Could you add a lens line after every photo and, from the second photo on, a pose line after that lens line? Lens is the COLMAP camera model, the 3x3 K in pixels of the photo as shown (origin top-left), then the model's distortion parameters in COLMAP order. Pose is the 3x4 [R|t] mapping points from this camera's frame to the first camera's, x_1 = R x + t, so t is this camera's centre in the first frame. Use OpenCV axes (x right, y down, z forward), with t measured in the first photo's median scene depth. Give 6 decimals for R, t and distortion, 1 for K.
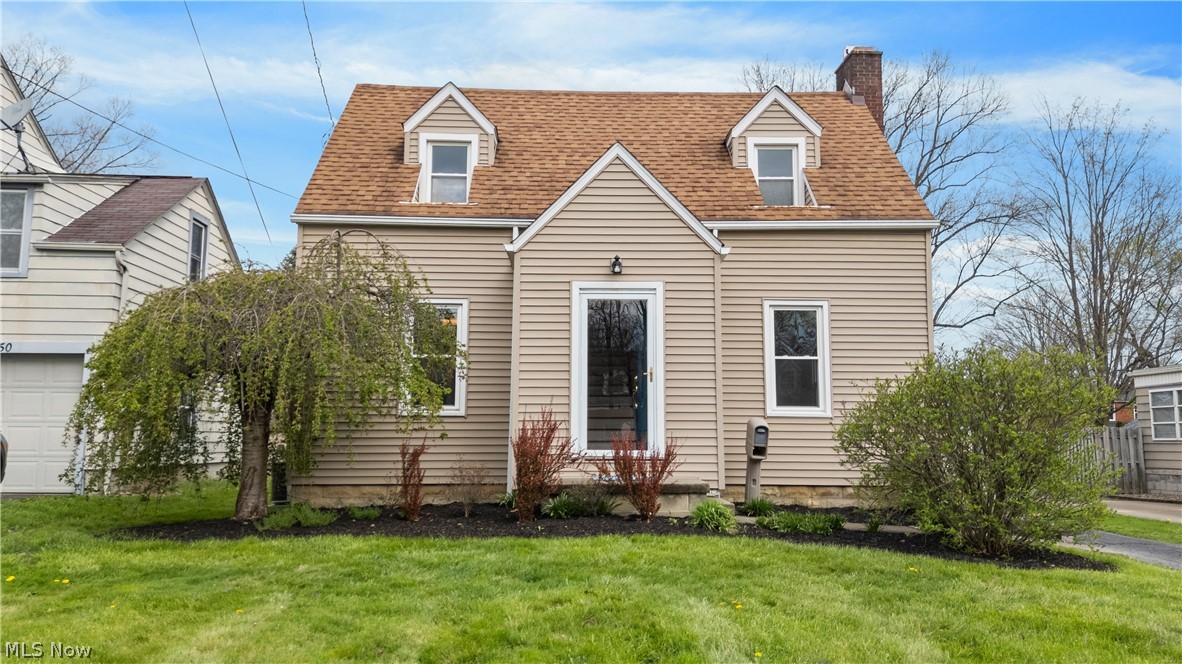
lens RADIAL K [[881.8, 0, 592.0], [0, 881.8, 355.1], [0, 0, 1]] dist [0.083156, -0.058500]
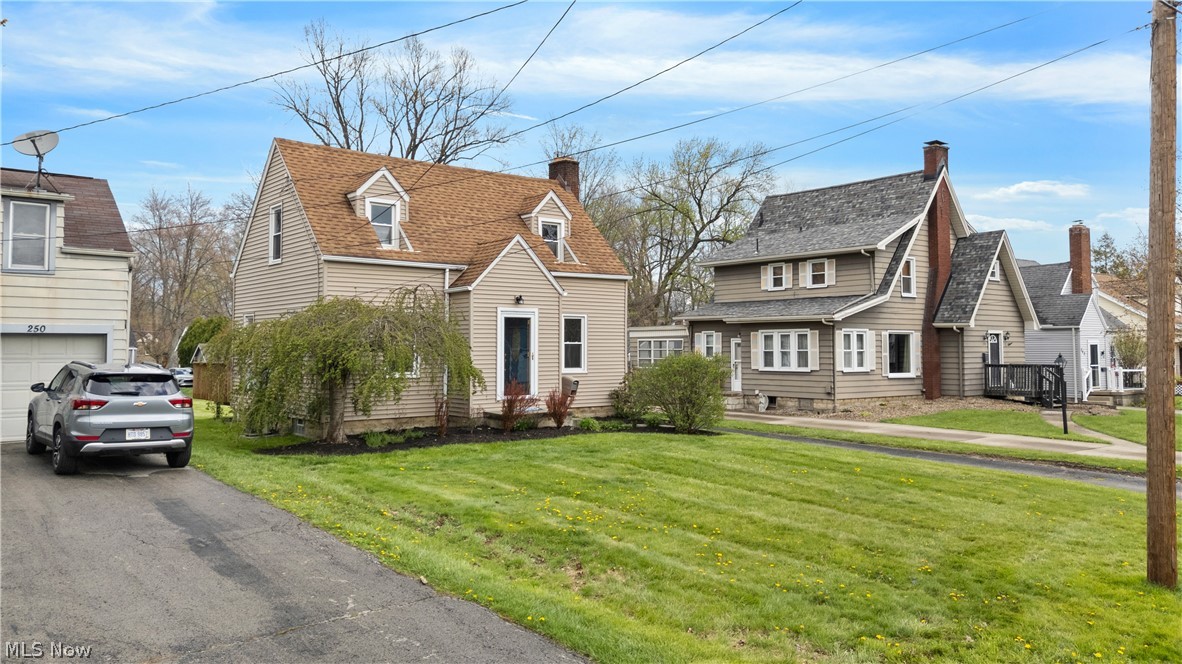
lens RADIAL K [[881.8, 0, 592.0], [0, 881.8, 355.1], [0, 0, 1]] dist [0.083156, -0.058500]
pose [[0.795803, -0.011085, 0.605454, -0.914548], [-0.053675, 0.994606, 0.088759, -0.145554], [-0.603172, -0.103132, 0.790916, -0.565725]]
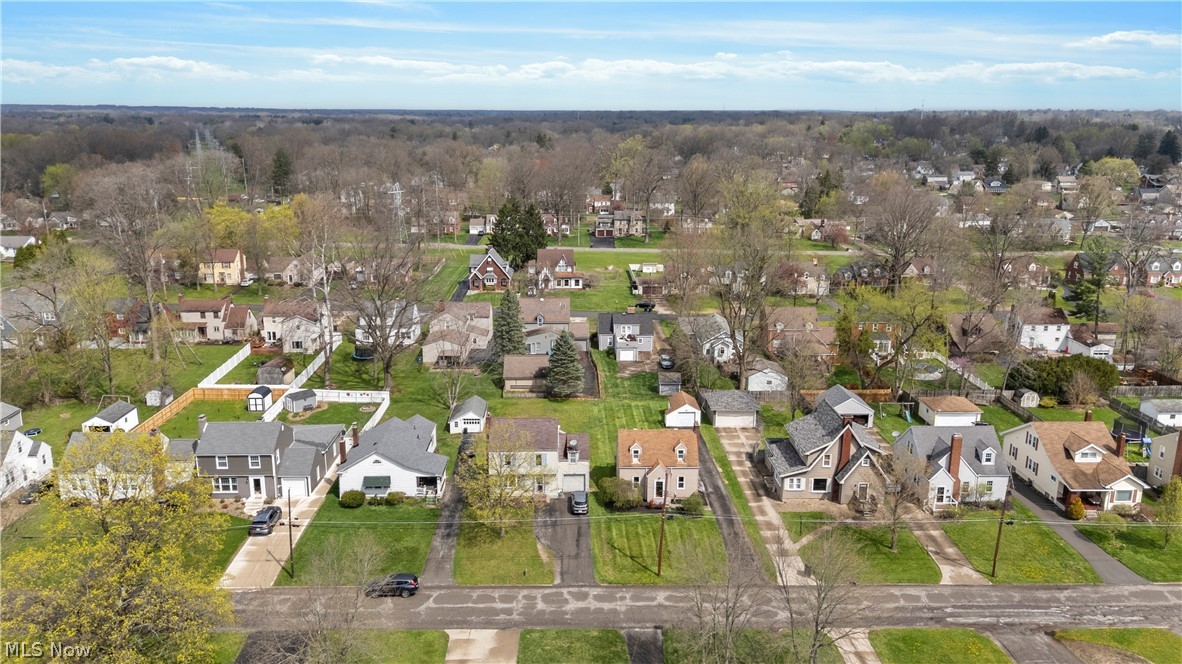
lens RADIAL K [[881.8, 0, 592.0], [0, 881.8, 355.1], [0, 0, 1]] dist [0.083156, -0.058500]
pose [[0.999997, -0.000281, 0.002477, -0.603914], [-0.000667, 0.927156, 0.374674, -4.105903], [-0.002401, -0.374675, 0.927153, -6.061431]]
